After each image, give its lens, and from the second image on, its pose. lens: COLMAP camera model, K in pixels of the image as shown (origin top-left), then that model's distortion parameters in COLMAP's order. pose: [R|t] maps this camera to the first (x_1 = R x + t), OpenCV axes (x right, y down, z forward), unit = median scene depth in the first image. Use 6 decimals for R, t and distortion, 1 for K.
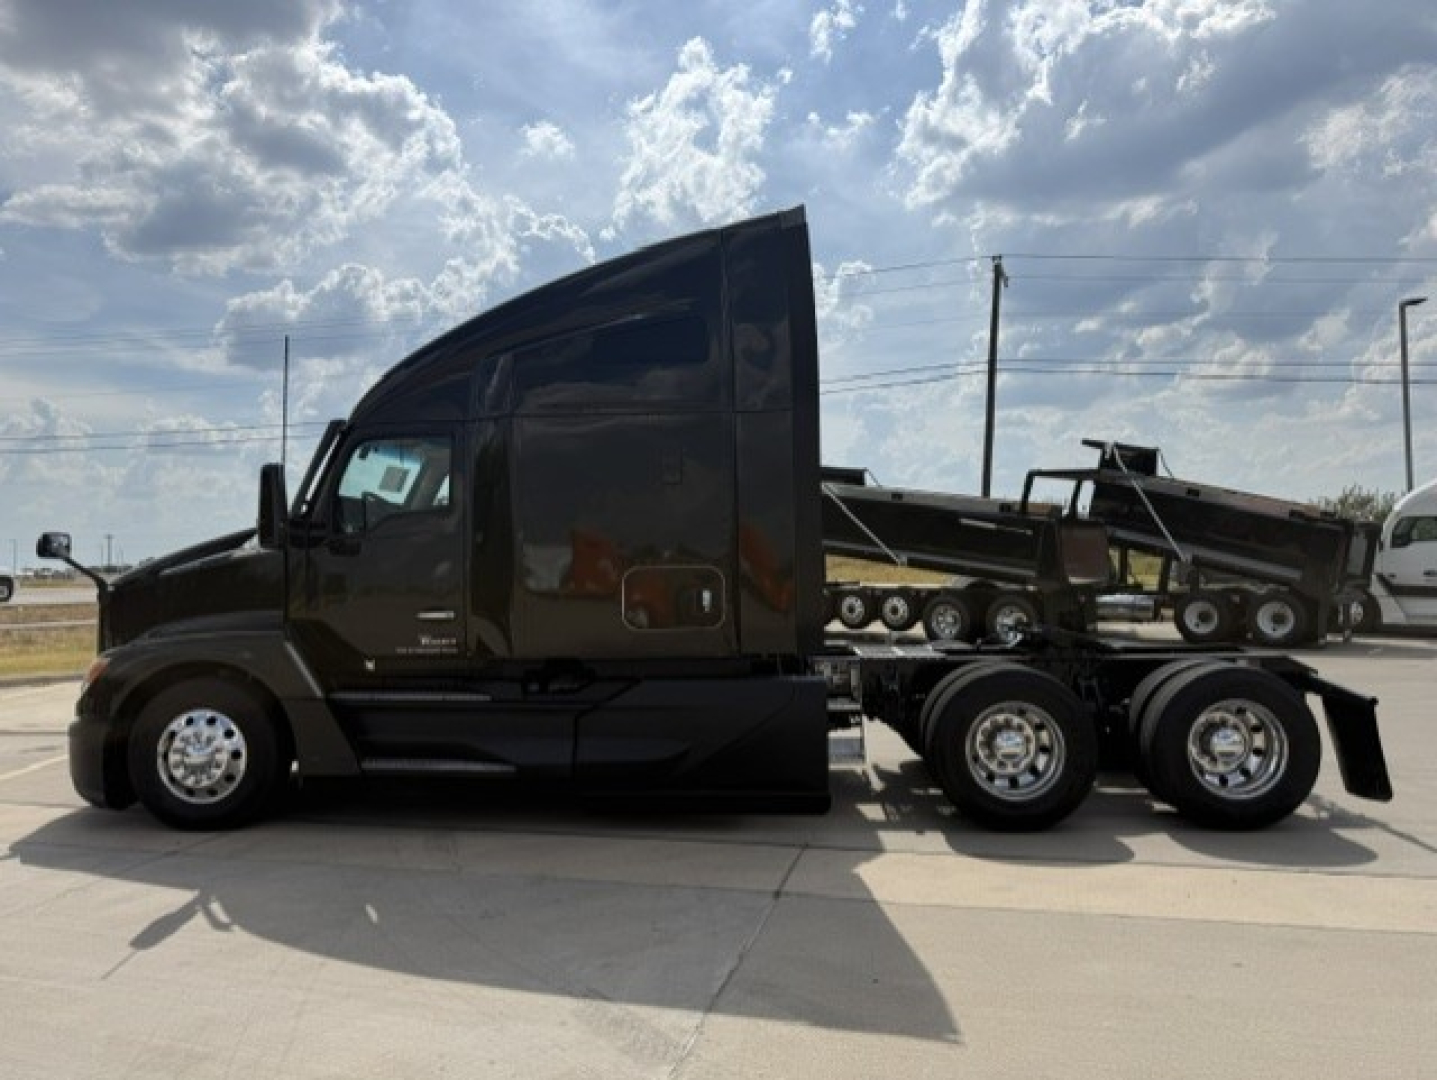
lens RADIAL K [[1036.9, 0, 718.5], [0, 1036.9, 540.0], [0, 0, 1]] dist [-0.008954, -0.003237]
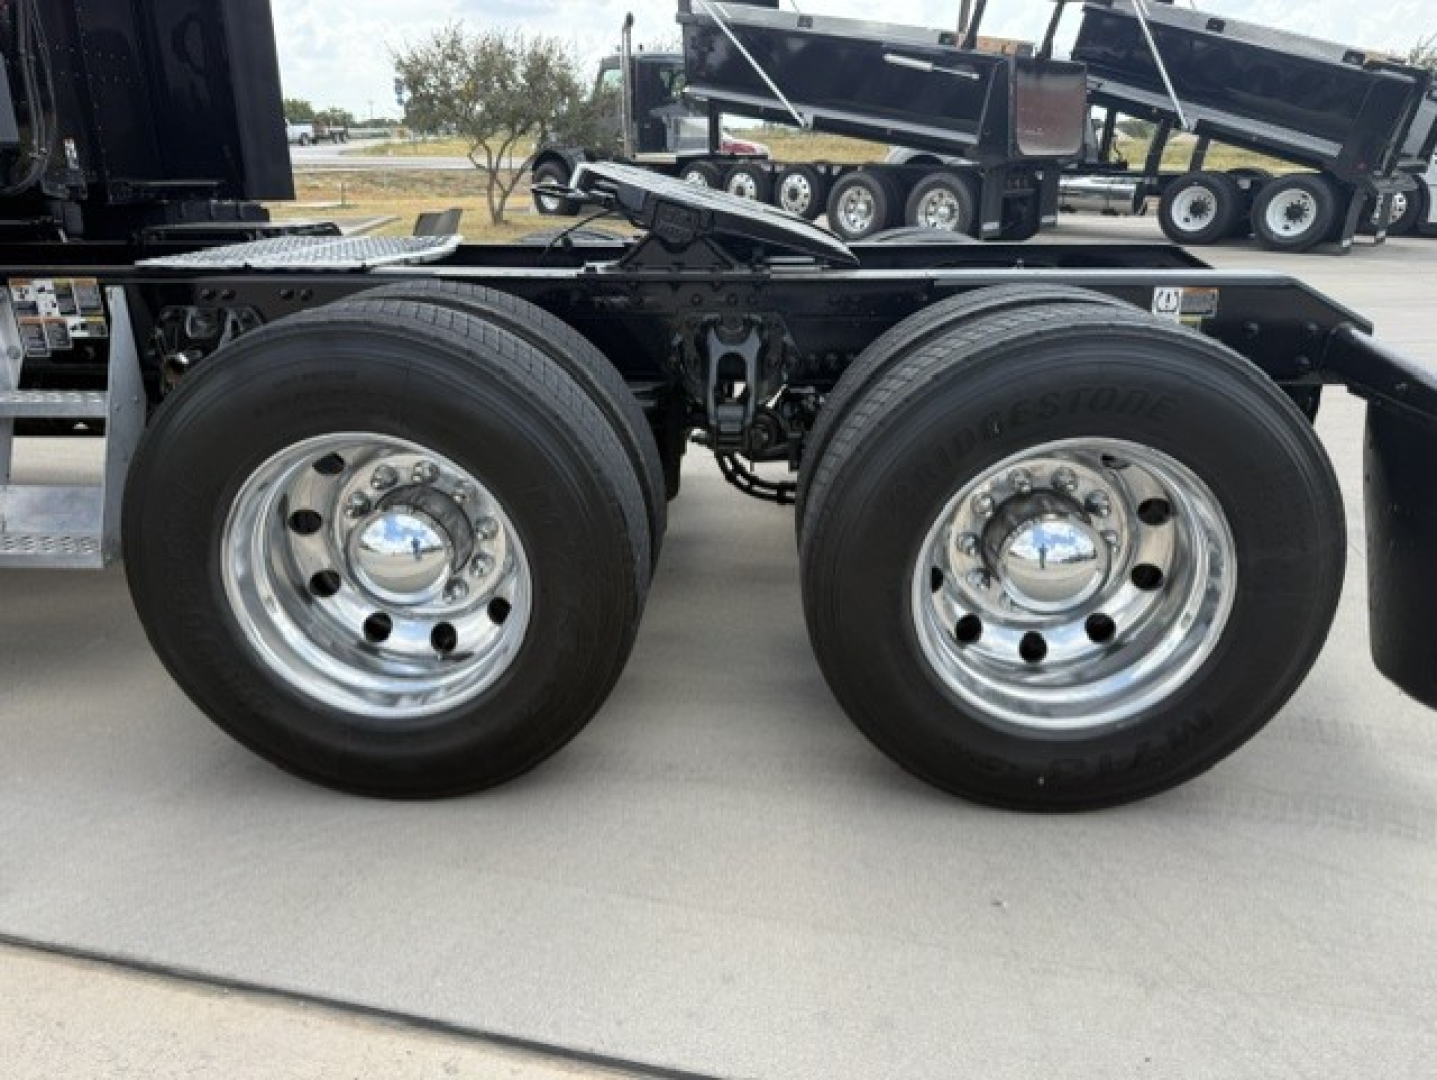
lens RADIAL K [[1134.1, 0, 720.6], [0, 1134.1, 616.6], [0, 0, 1]] dist [-0.005481, -0.001172]
pose [[0.998714, -0.003613, 0.050567, 0.081394], [-0.017345, 0.912908, 0.407796, 0.015626], [-0.047636, -0.408149, 0.911672, 0.148354]]
